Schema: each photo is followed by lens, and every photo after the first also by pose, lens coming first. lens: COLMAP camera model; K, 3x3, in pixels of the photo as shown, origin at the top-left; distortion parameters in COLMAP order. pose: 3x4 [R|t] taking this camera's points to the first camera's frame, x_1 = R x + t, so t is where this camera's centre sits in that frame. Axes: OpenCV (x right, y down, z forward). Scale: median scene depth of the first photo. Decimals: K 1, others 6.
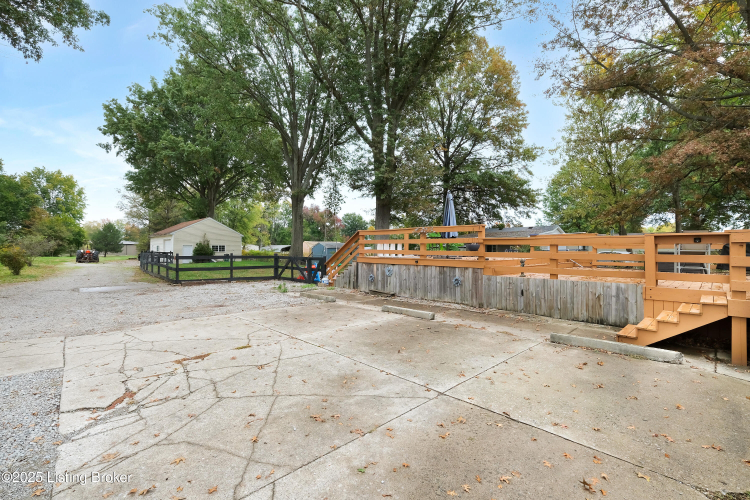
lens RADIAL K [[327.9, 0, 375.0], [0, 327.9, 250.0], [0, 0, 1]] dist [-0.000537, 0.000103]
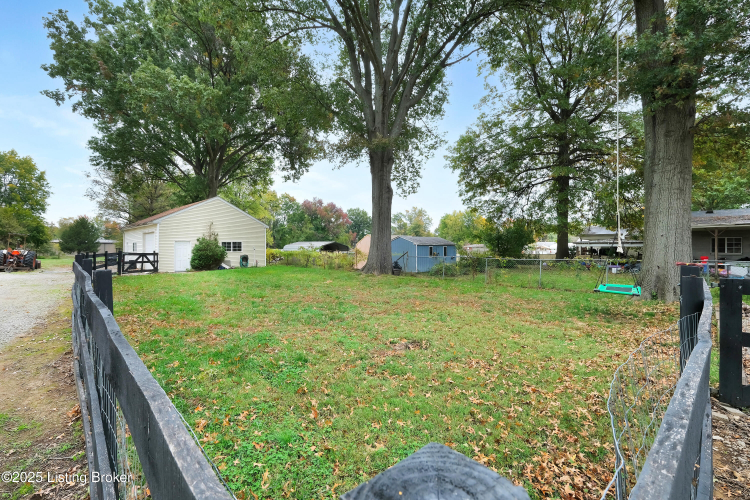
lens RADIAL K [[337.5, 0, 375.0], [0, 337.5, 250.0], [0, 0, 1]] dist [0.001973, -0.000127]
pose [[0.999871, -0.004172, 0.015535, -0.142957], [0.004092, 0.999978, 0.005138, -0.000952], [-0.015556, -0.005074, 0.999866, 0.236001]]
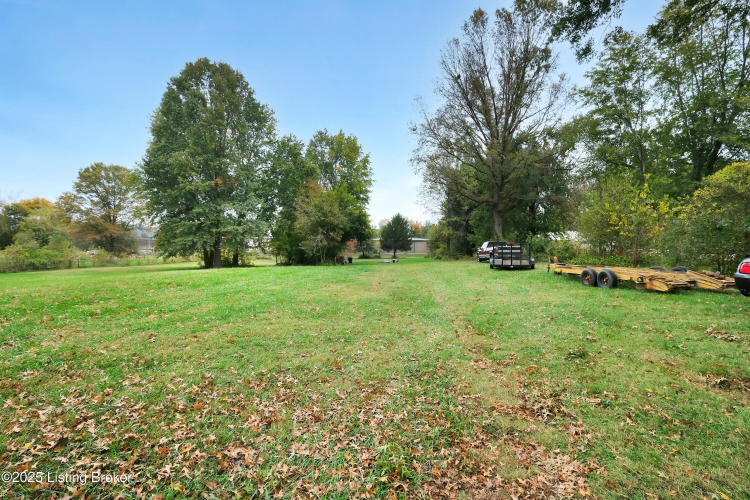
lens RADIAL K [[337.5, 0, 375.0], [0, 337.5, 250.0], [0, 0, 1]] dist [0.001973, -0.000127]
pose [[0.733869, 0.001464, -0.679290, -0.619879], [0.002692, 0.999984, 0.005063, 0.001663], [0.679286, -0.005544, 0.733853, 0.753887]]
